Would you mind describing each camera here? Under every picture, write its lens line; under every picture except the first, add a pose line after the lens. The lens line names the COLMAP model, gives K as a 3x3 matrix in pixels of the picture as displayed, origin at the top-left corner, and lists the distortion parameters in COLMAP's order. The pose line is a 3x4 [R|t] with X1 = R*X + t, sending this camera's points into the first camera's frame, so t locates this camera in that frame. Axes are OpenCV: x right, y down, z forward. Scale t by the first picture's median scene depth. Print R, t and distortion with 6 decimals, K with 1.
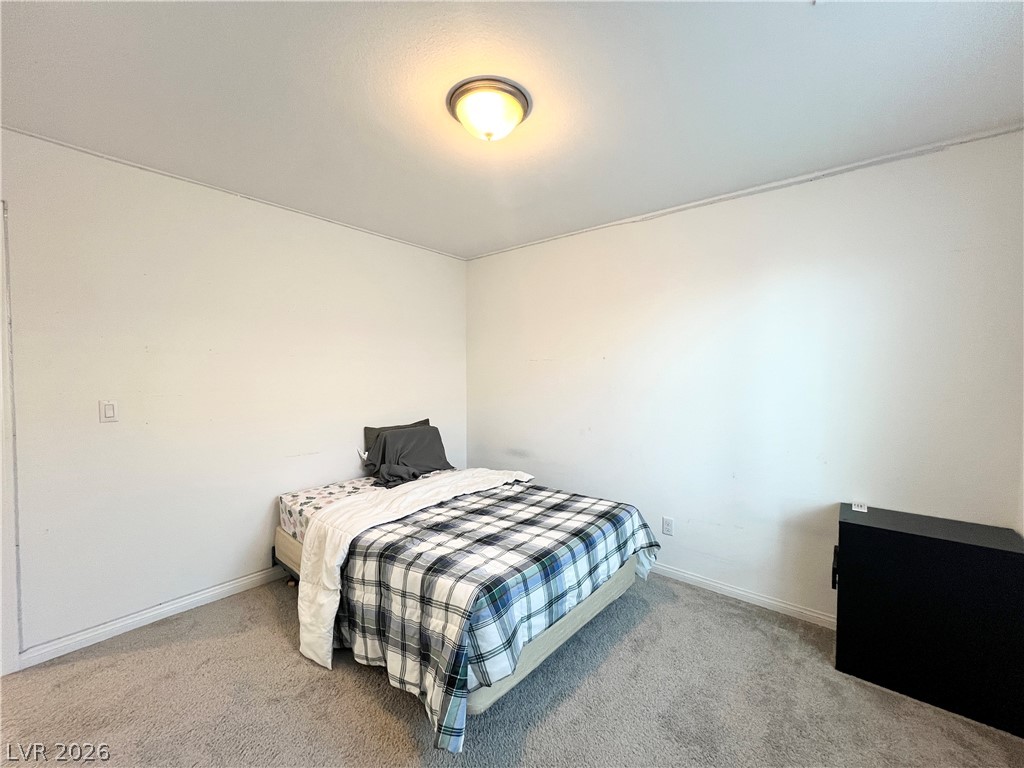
lens RADIAL K [[410.7, 0, 511.5], [0, 410.7, 386.8], [0, 0, 1]] dist [0.000363, -0.000076]
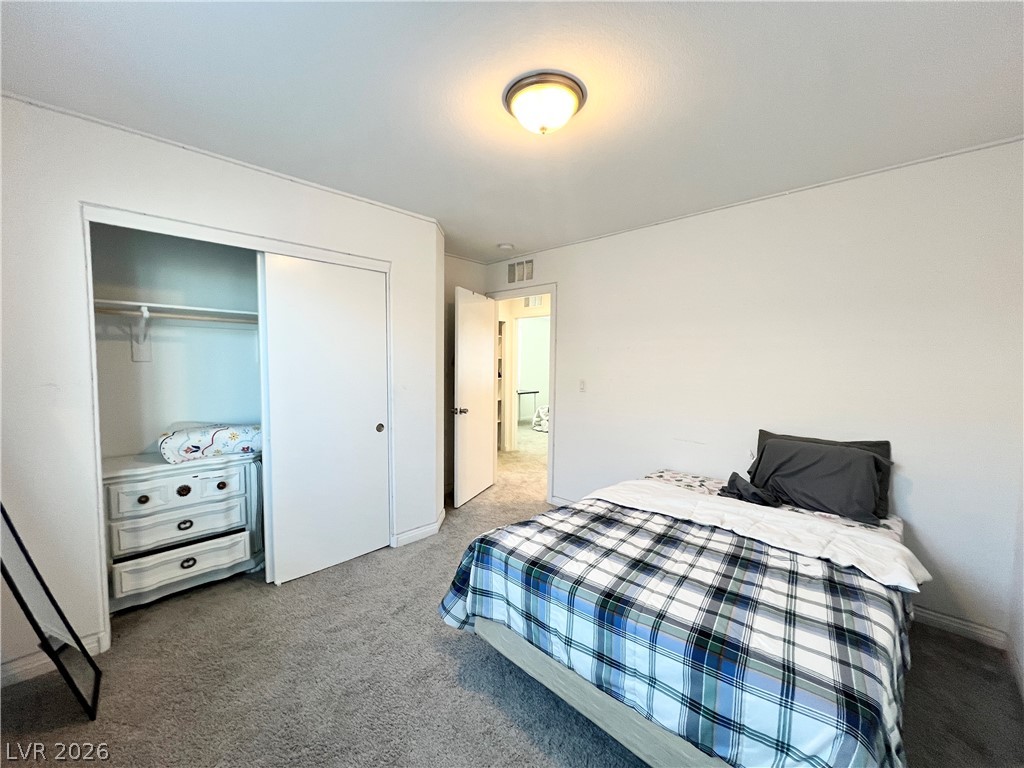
lens RADIAL K [[410.6, 0, 510.7], [0, 410.6, 387.0], [0, 0, 1]] dist [0.001843, 0.000009]
pose [[-0.074797, 0.057678, -0.995529, 0.705567], [-0.046620, 0.997032, 0.061268, -0.024539], [0.996108, 0.050994, -0.071886, 0.722924]]
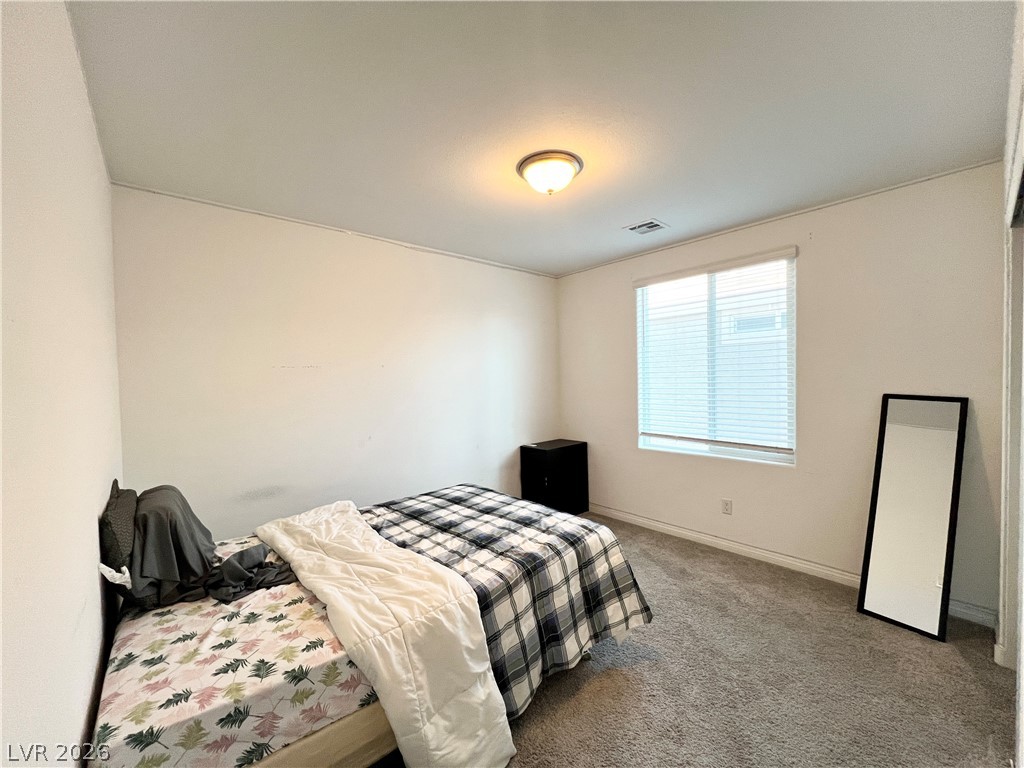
lens RADIAL K [[410.6, 0, 510.7], [0, 410.6, 387.0], [0, 0, 1]] dist [0.001843, 0.000009]
pose [[0.159171, -0.030307, 0.986786, -0.954667], [0.057900, 0.998095, 0.021315, -0.026845], [-0.985552, 0.053742, 0.160622, 0.669975]]
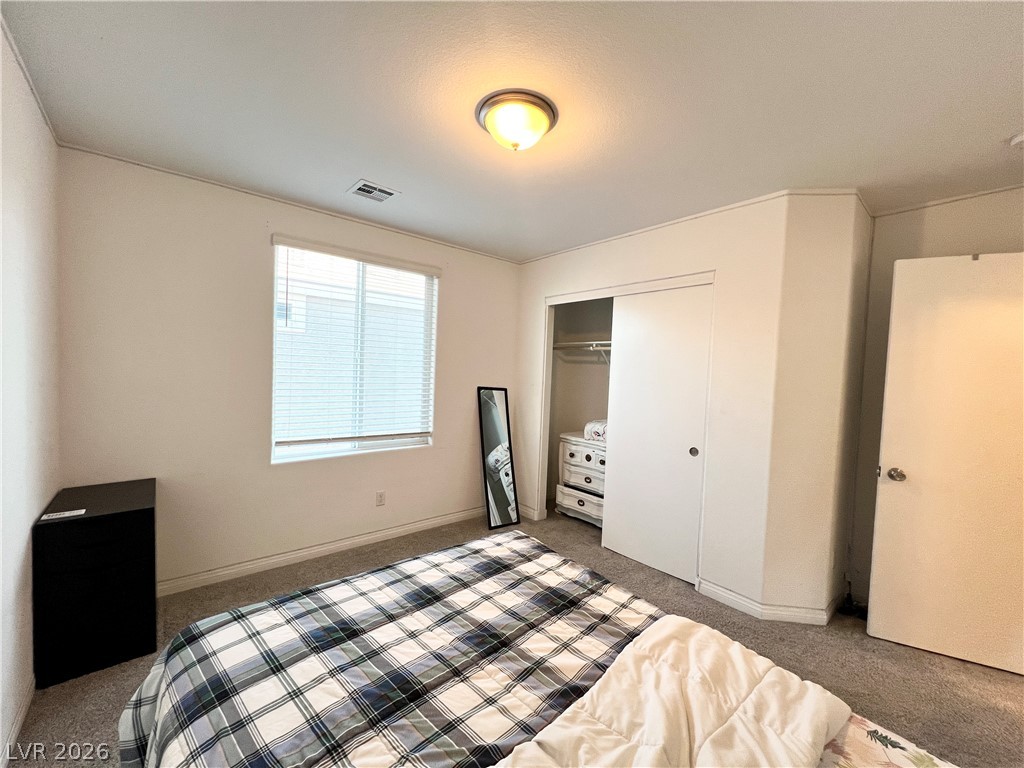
lens RADIAL K [[410.6, 0, 510.7], [0, 410.6, 387.0], [0, 0, 1]] dist [0.001843, 0.000009]
pose [[-0.984445, -0.047748, 0.169082, -0.174042], [-0.034682, 0.996239, 0.079402, -0.062002], [-0.172237, 0.072303, -0.982398, 1.456585]]
